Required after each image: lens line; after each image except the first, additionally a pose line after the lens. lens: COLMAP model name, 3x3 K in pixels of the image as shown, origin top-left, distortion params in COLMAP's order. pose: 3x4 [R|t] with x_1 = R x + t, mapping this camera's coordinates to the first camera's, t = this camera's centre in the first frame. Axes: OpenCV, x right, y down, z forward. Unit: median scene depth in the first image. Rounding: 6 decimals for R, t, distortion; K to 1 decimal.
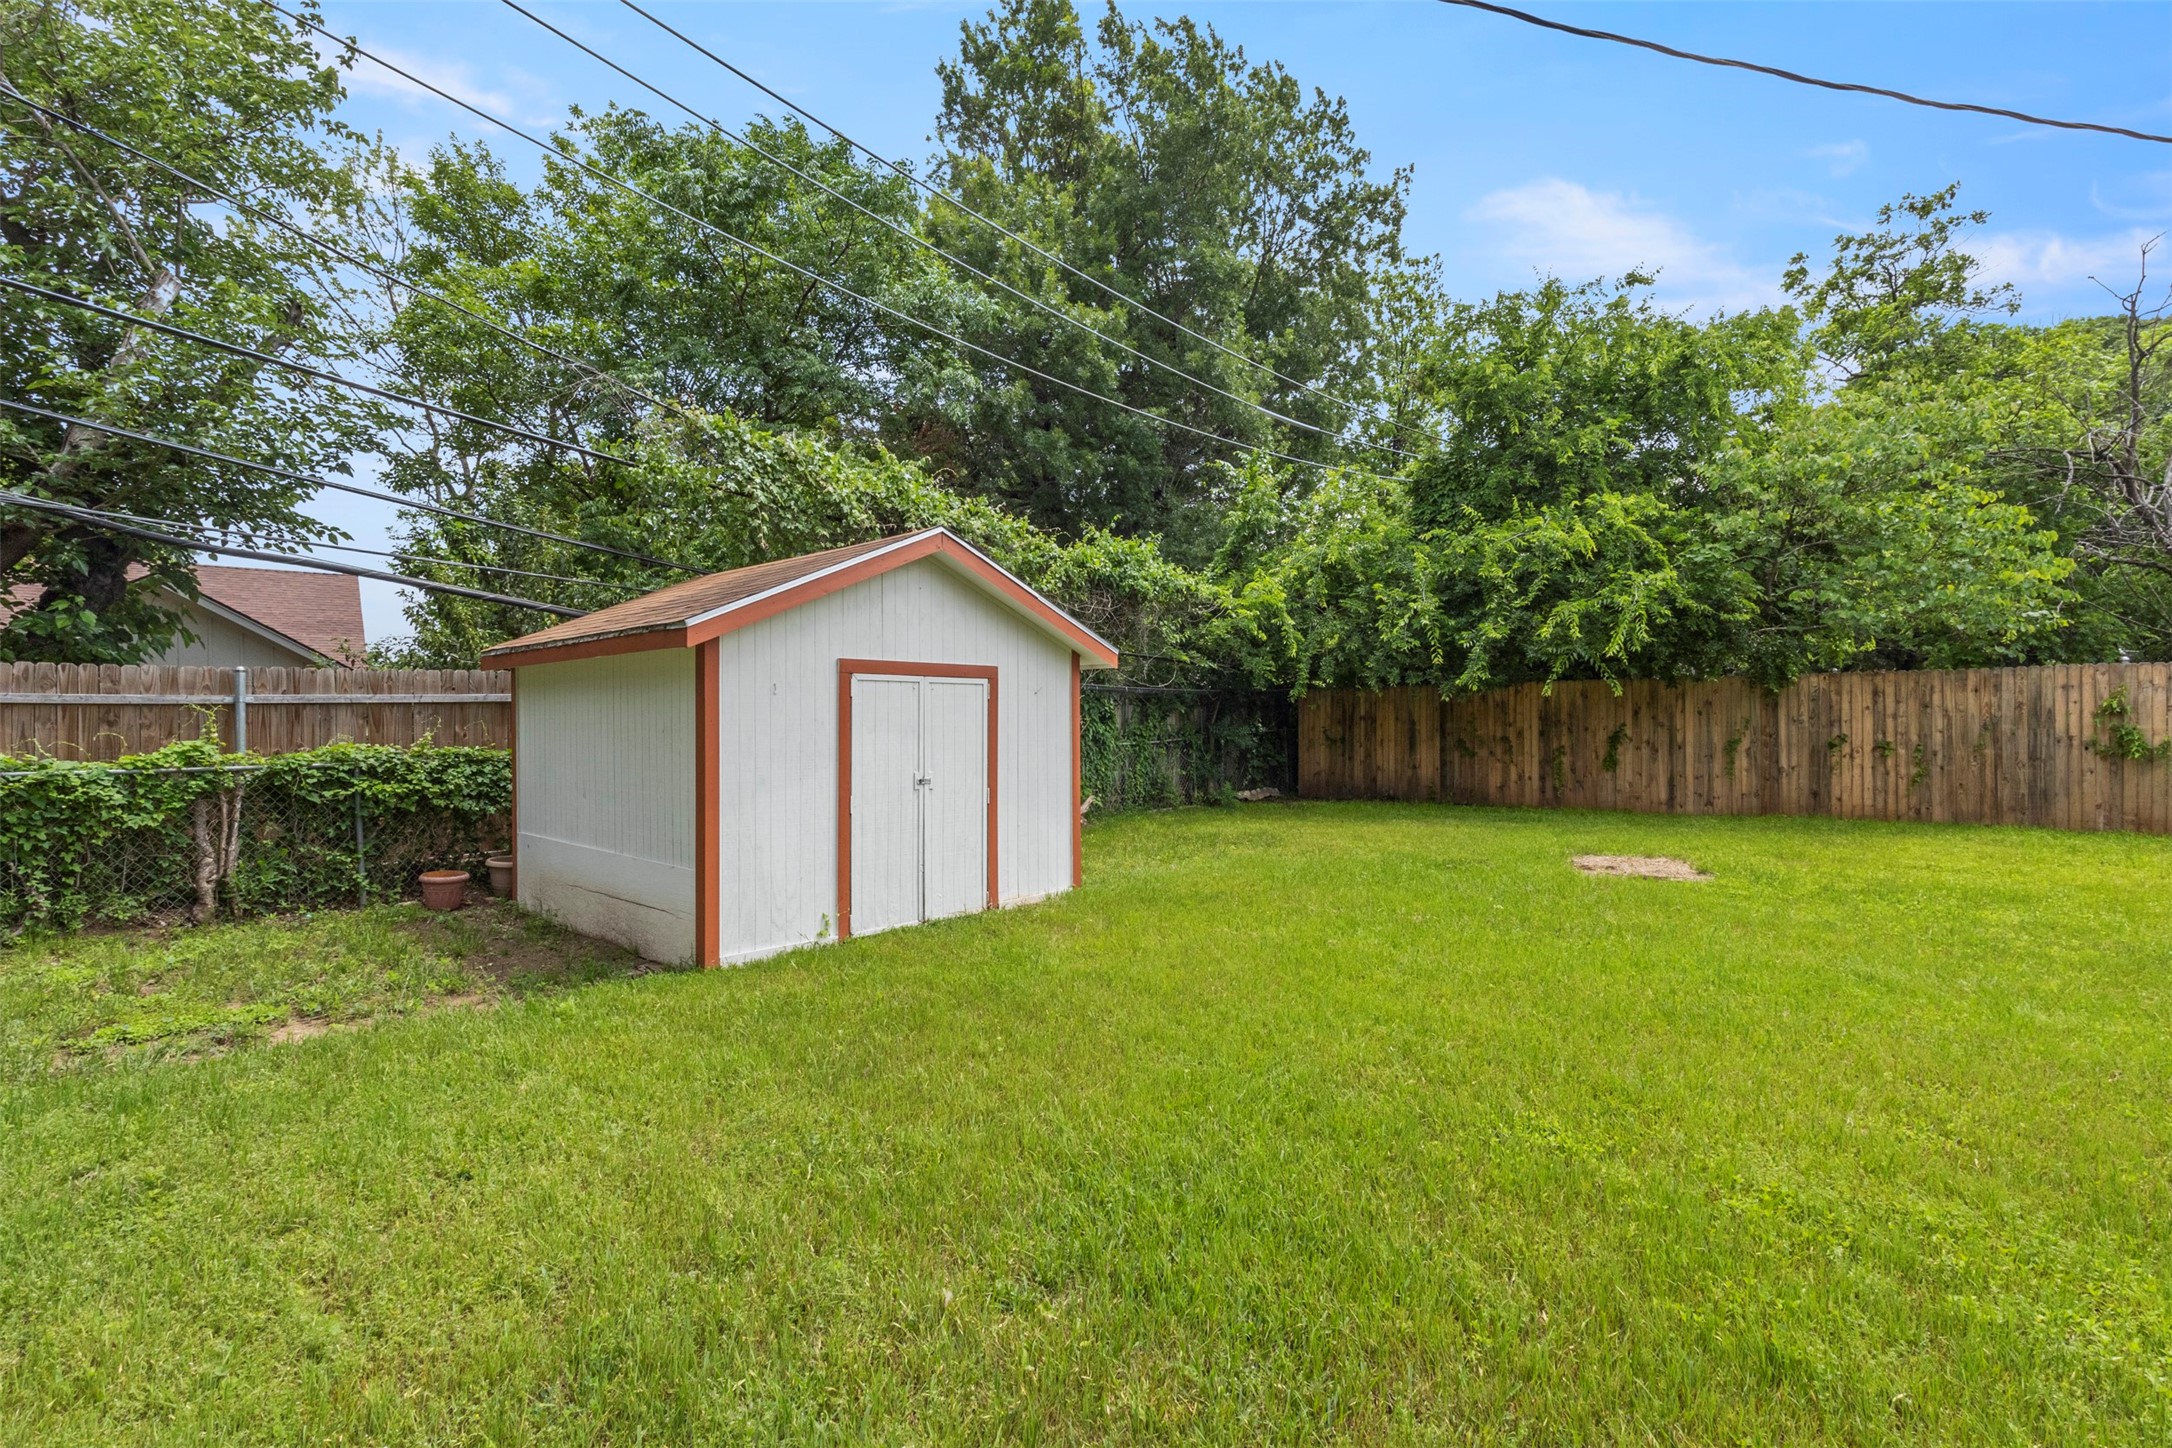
lens RADIAL K [[992.3, 0, 1081.5], [0, 992.3, 724.7], [0, 0, 1]] dist [0.015149, 0.000518]
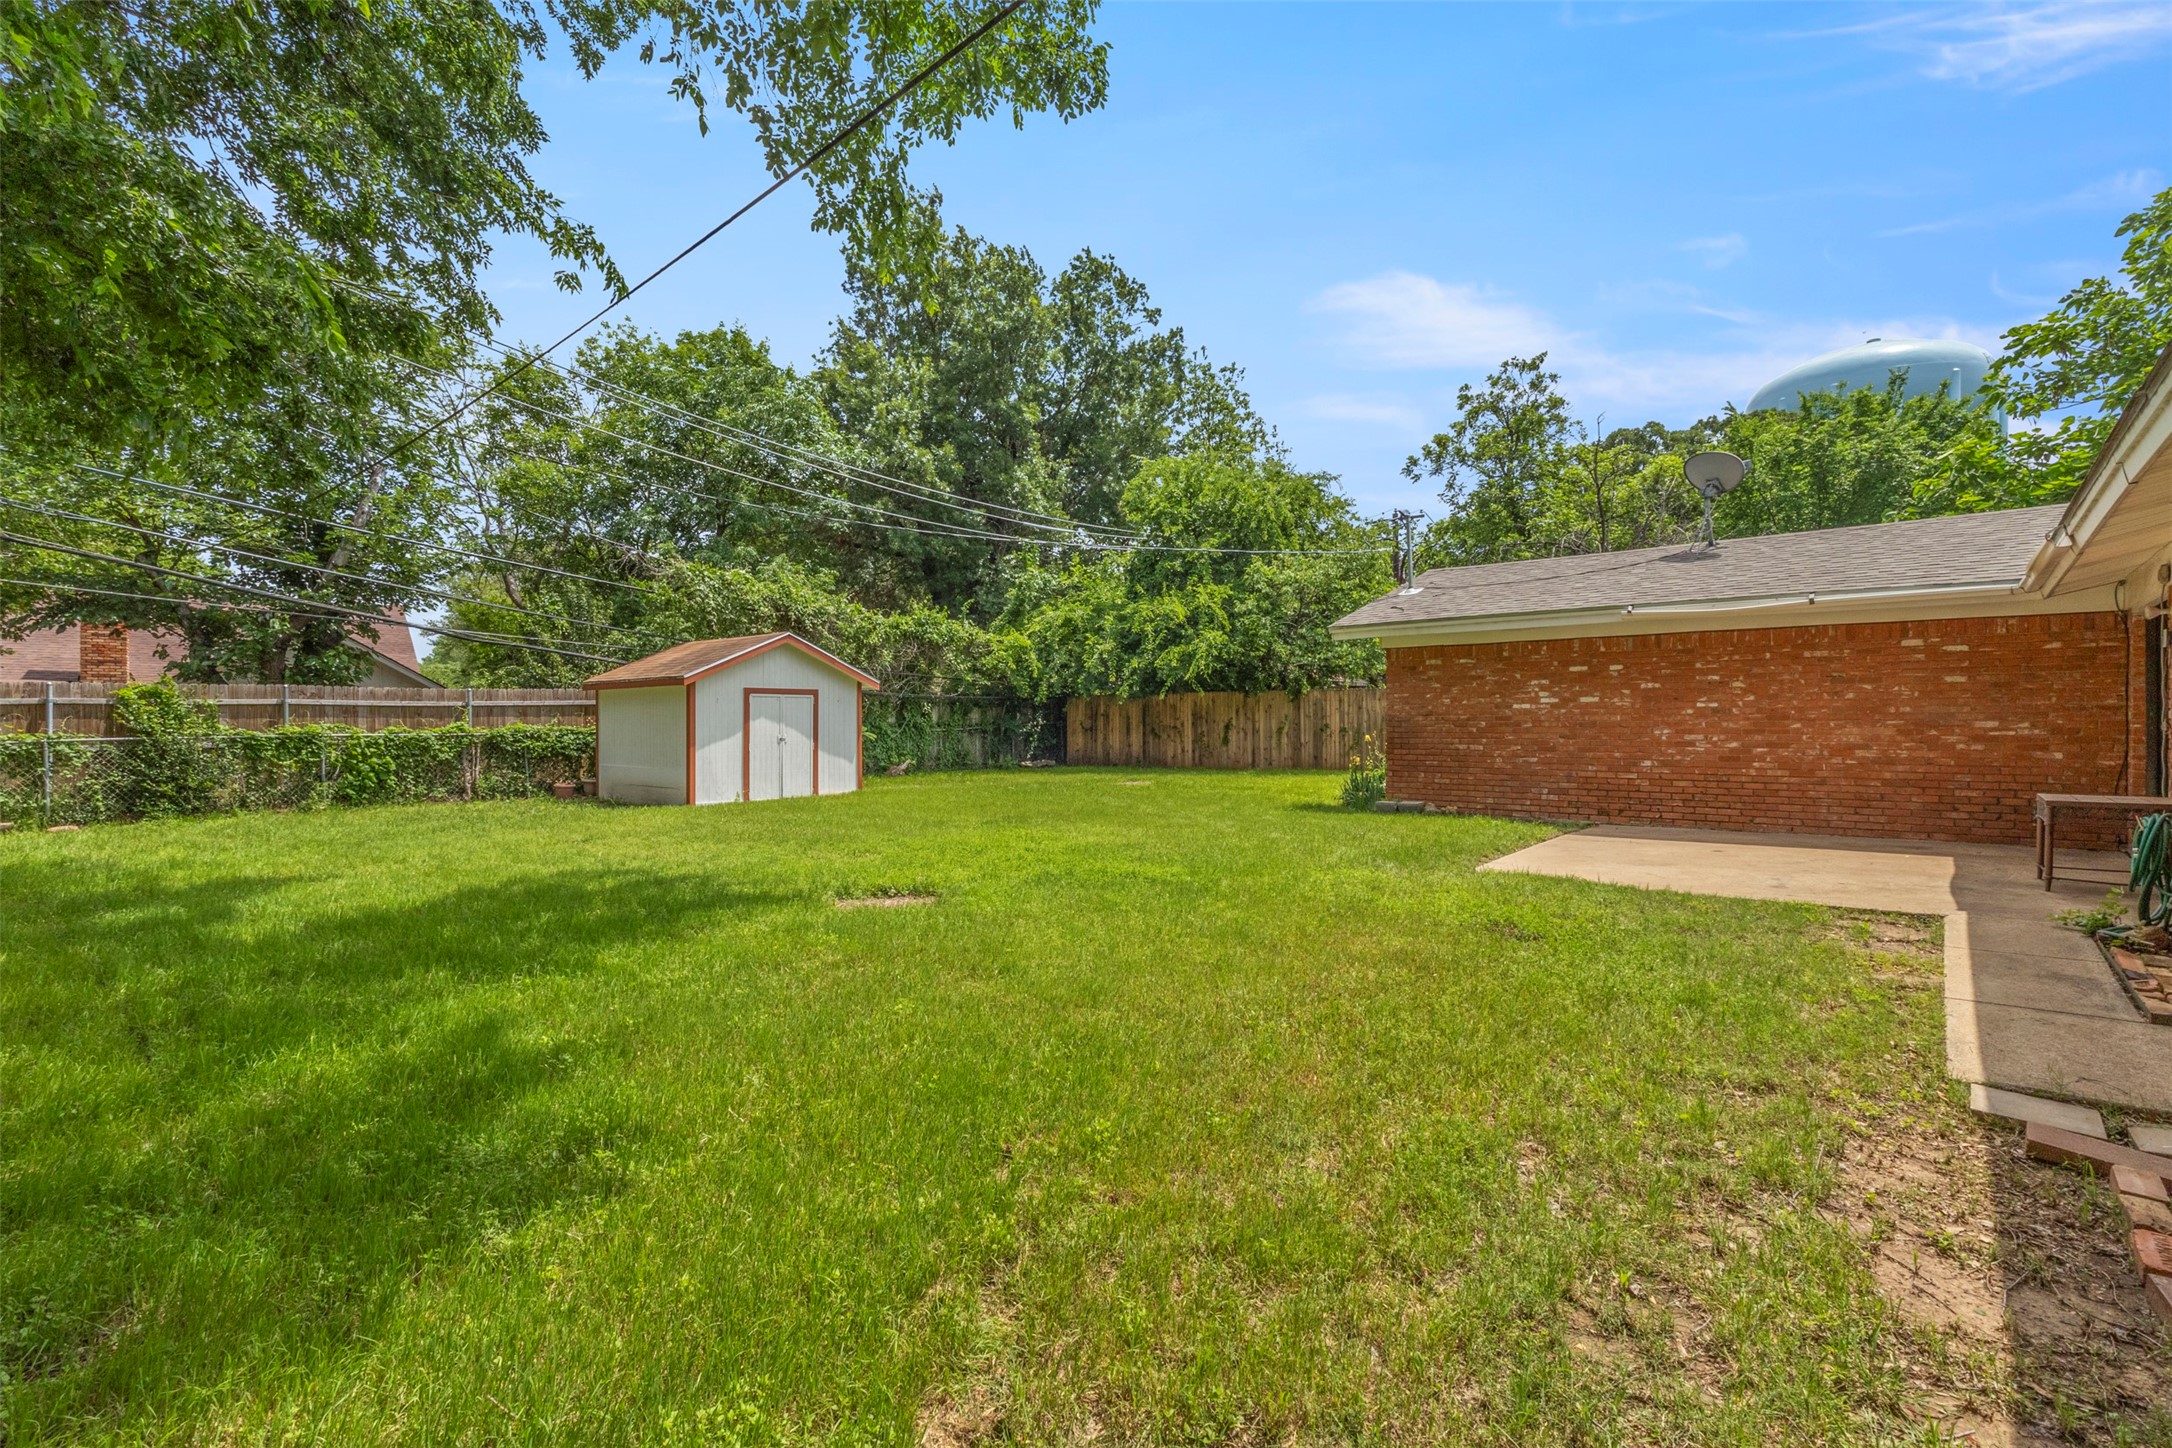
lens RADIAL K [[1004.2, 0, 1081.0], [0, 1004.2, 716.9], [0, 0, 1]] dist [-0.000653, -0.001237]
pose [[0.999463, 0.001063, 0.032741, 0.274109], [-0.000808, 0.999969, -0.007780, 0.013007], [-0.032748, 0.007749, 0.999434, -0.813832]]
